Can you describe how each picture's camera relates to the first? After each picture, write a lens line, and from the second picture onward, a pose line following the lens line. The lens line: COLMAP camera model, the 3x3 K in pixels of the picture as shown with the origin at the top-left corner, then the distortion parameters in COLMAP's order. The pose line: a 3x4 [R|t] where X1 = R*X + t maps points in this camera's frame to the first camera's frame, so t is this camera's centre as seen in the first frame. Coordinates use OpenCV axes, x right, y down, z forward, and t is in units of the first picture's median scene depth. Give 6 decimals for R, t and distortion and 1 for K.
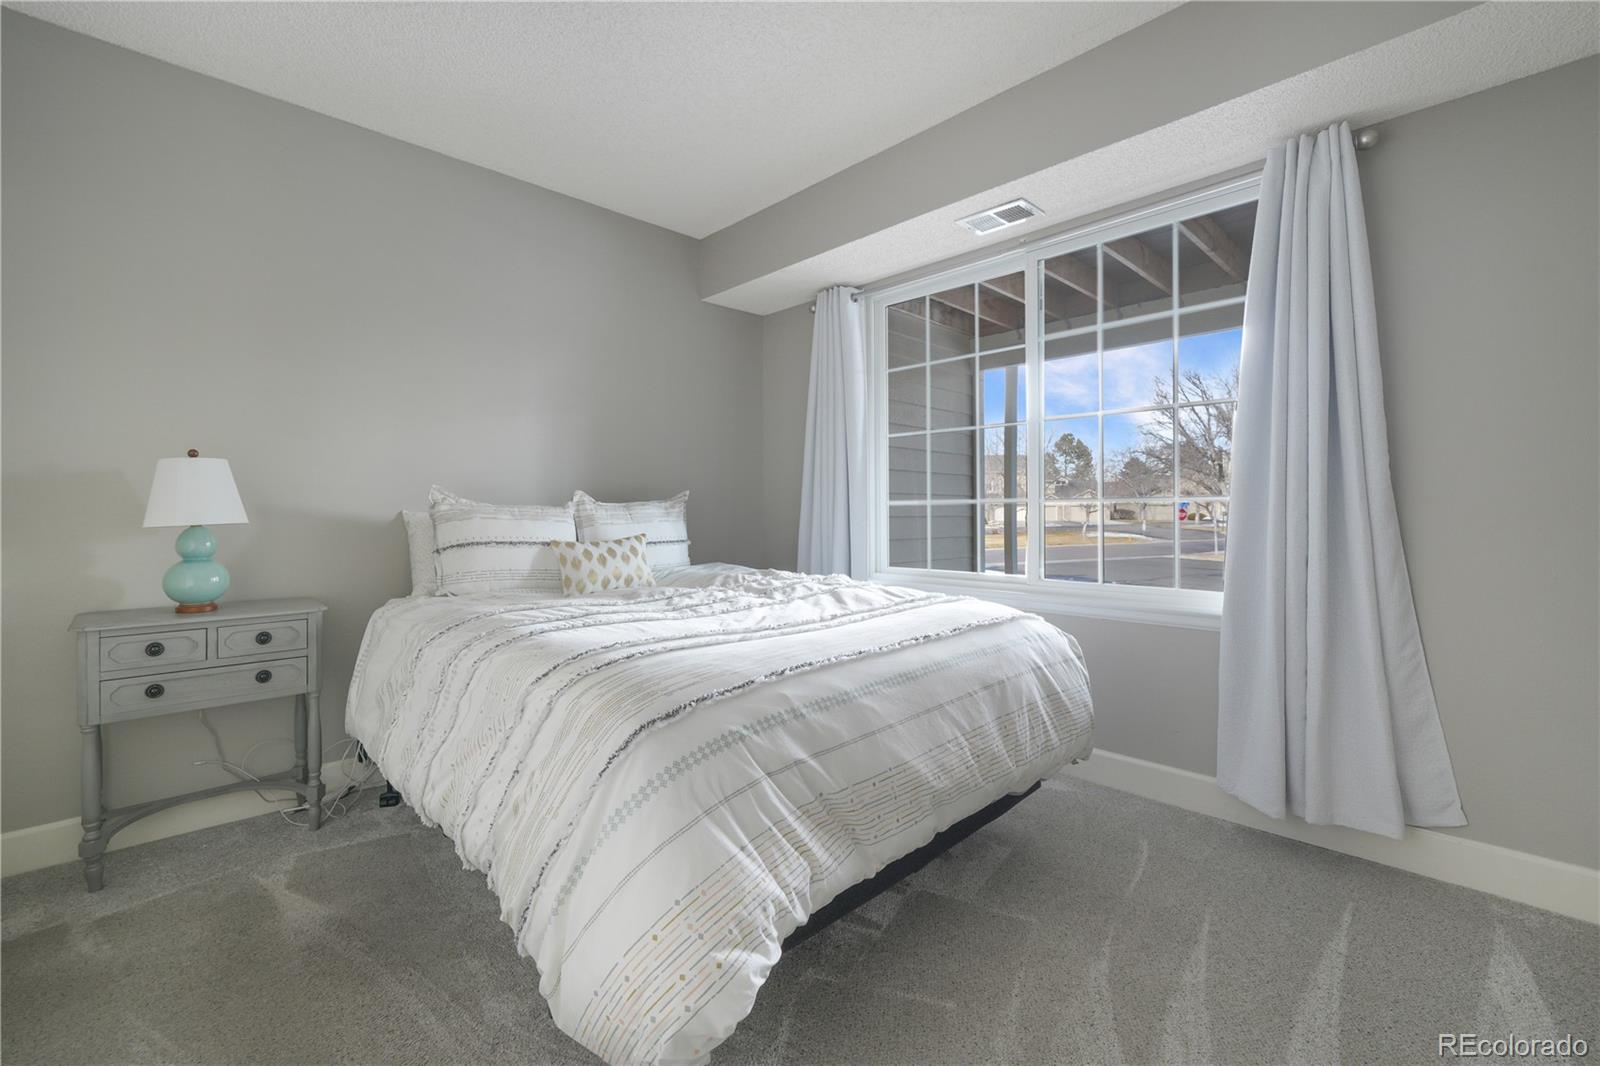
lens RADIAL K [[691.6, 0, 796.2], [0, 691.6, 522.6], [0, 0, 1]] dist [0.001261, 0.000027]
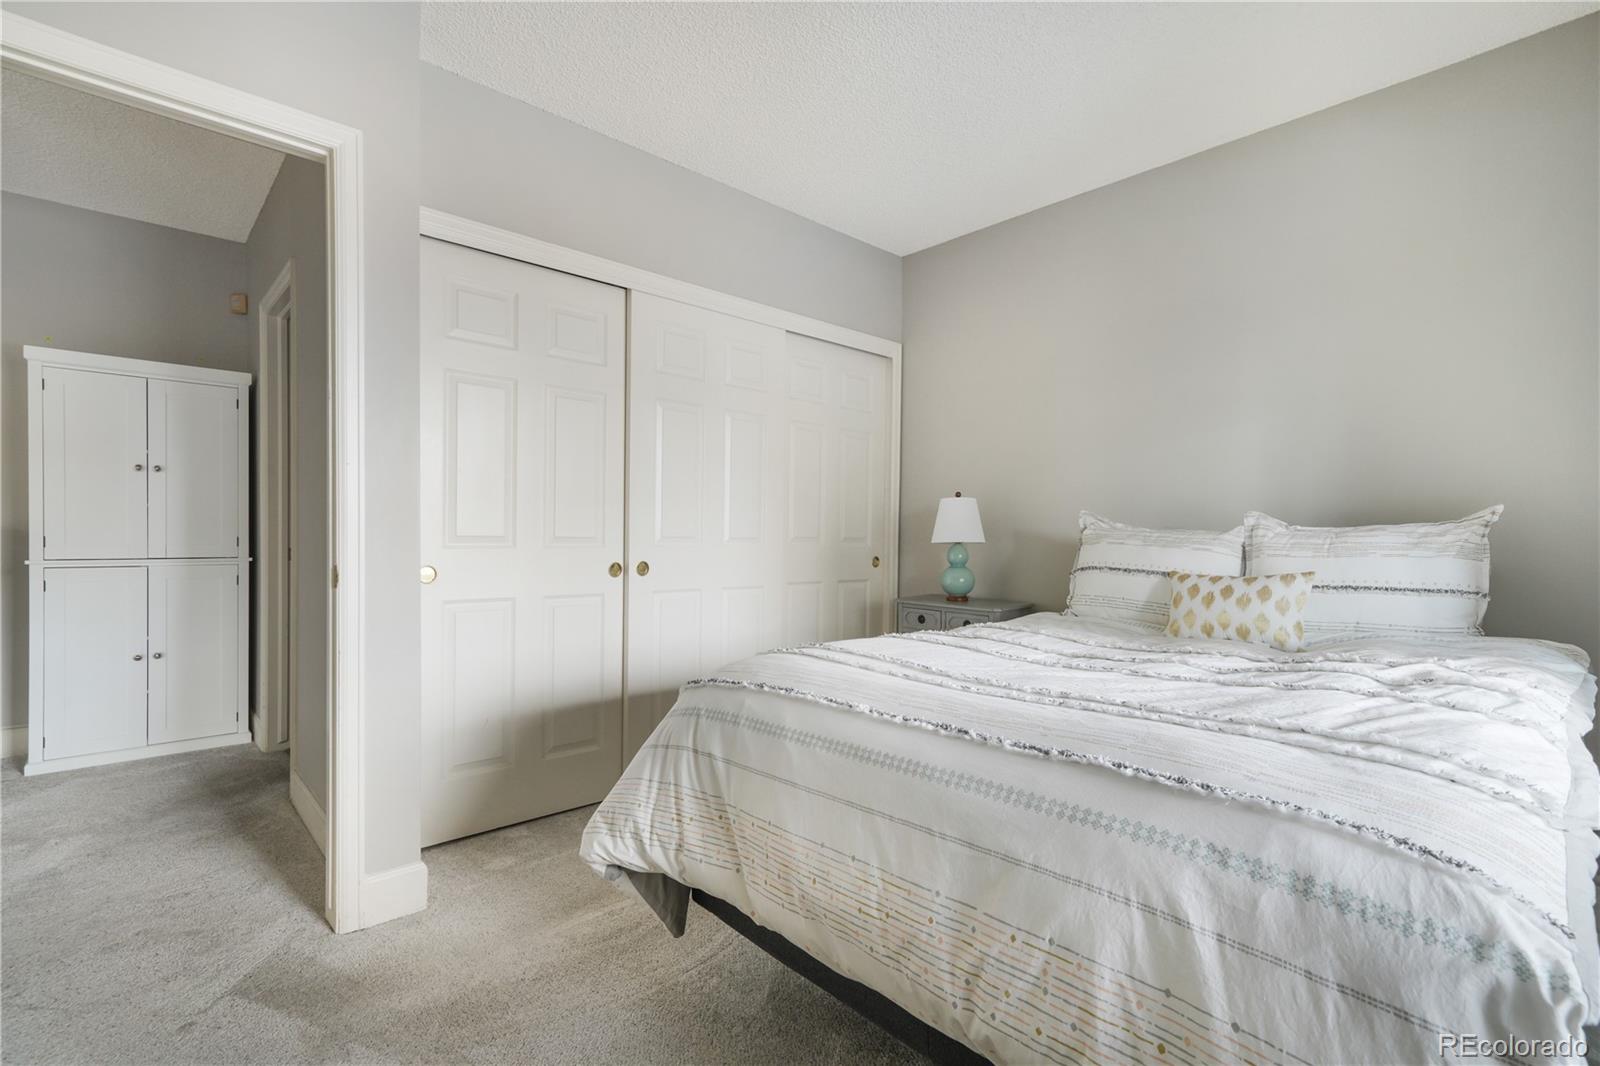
lens RADIAL K [[735.5, 0, 796.8], [0, 735.5, 534.4], [0, 0, 1]] dist [0.010319, 0.001524]
pose [[-0.032204, 0.008015, -0.999449, 0.591175], [-0.025746, 0.999629, 0.008846, -0.016124], [0.999150, 0.026017, -0.031986, 0.571376]]
